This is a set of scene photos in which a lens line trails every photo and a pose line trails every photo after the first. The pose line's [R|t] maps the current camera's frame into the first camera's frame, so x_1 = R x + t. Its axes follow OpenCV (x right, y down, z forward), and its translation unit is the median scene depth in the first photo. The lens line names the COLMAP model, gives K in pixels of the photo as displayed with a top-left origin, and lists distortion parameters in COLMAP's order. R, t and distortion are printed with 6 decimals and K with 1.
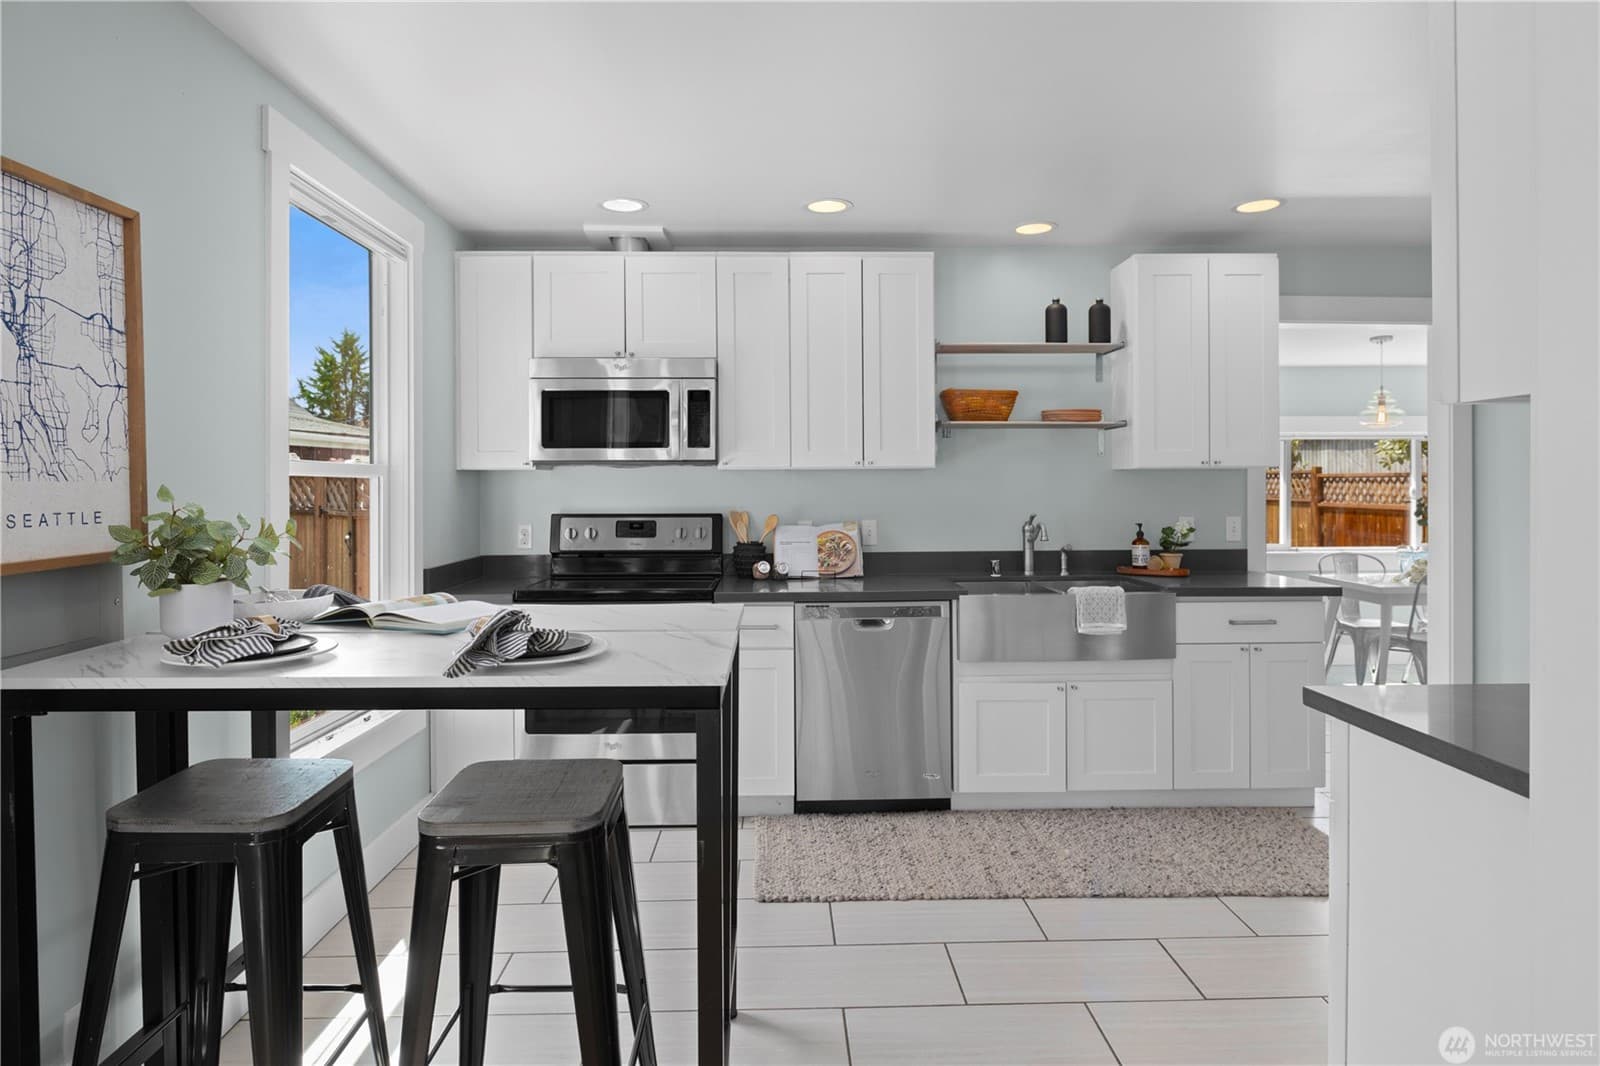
lens RADIAL K [[969.3, 0, 764.5], [0, 969.3, 480.7], [0, 0, 1]] dist [-0.007090, -0.000504]
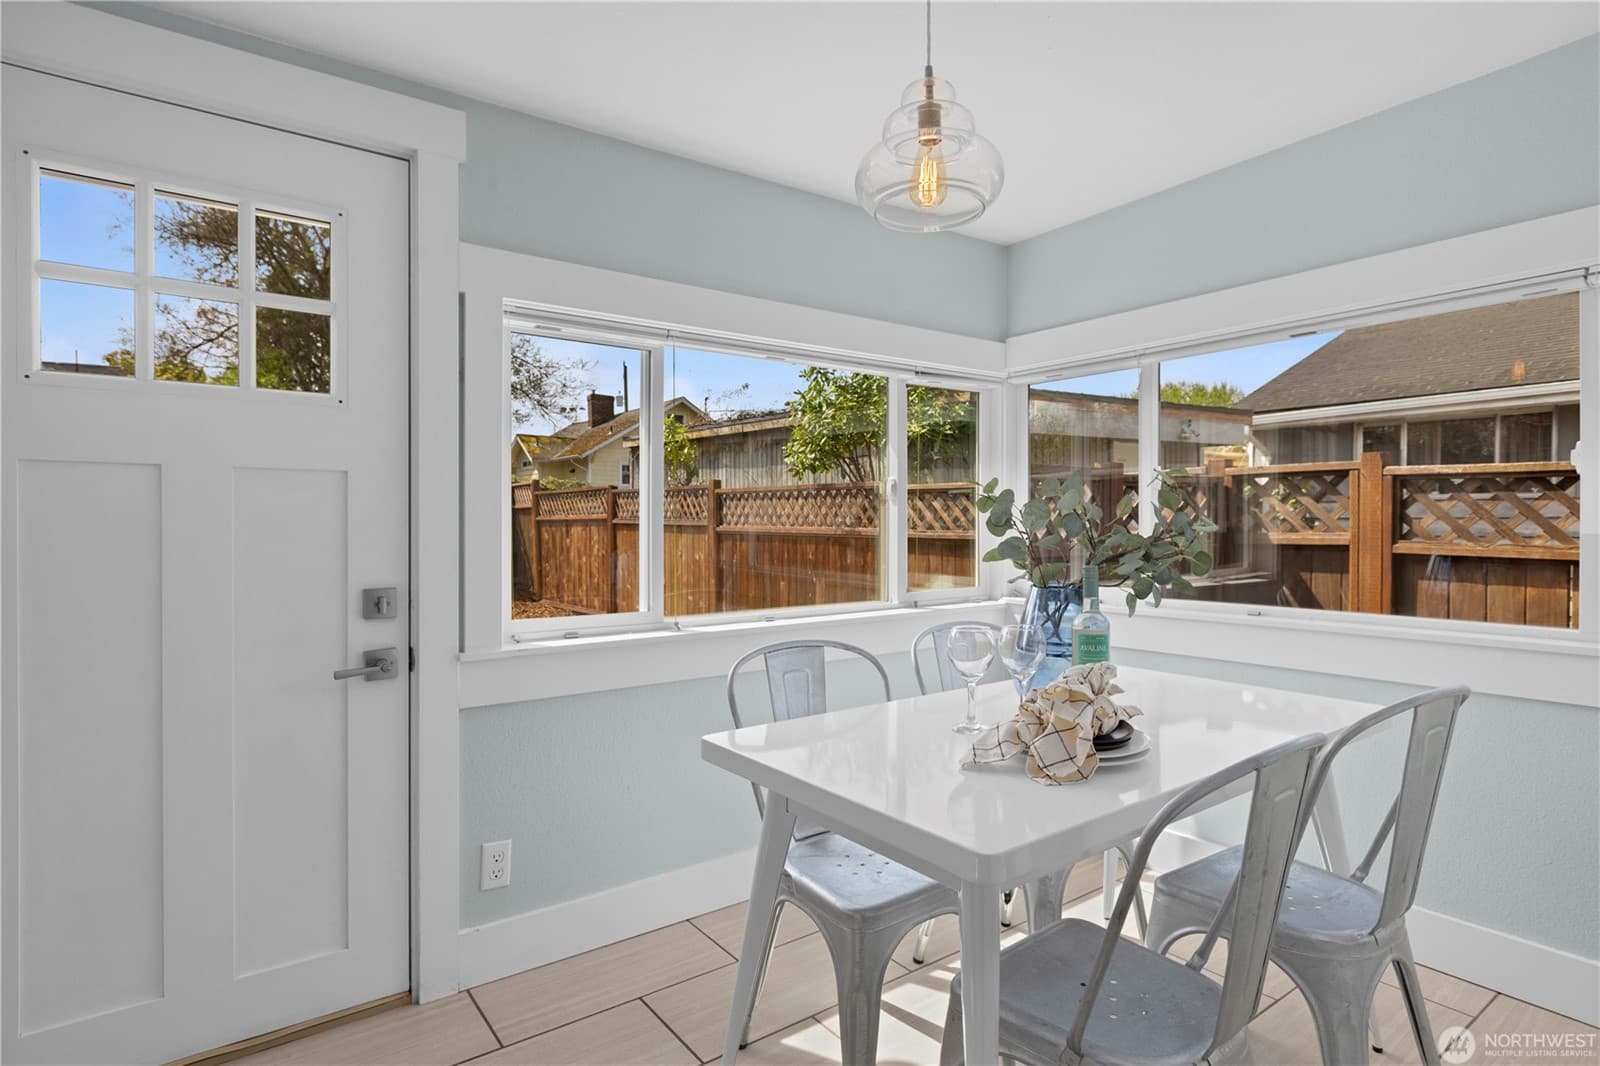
lens RADIAL K [[826.5, 0, 799.7], [0, 826.5, 523.6], [0, 0, 1]] dist [-0.001663, 0.000045]
pose [[0.815538, -0.007090, 0.578660, 0.255764], [0.000581, 0.999934, 0.011434, 0.013173], [-0.578703, -0.008989, 0.815489, 0.442367]]
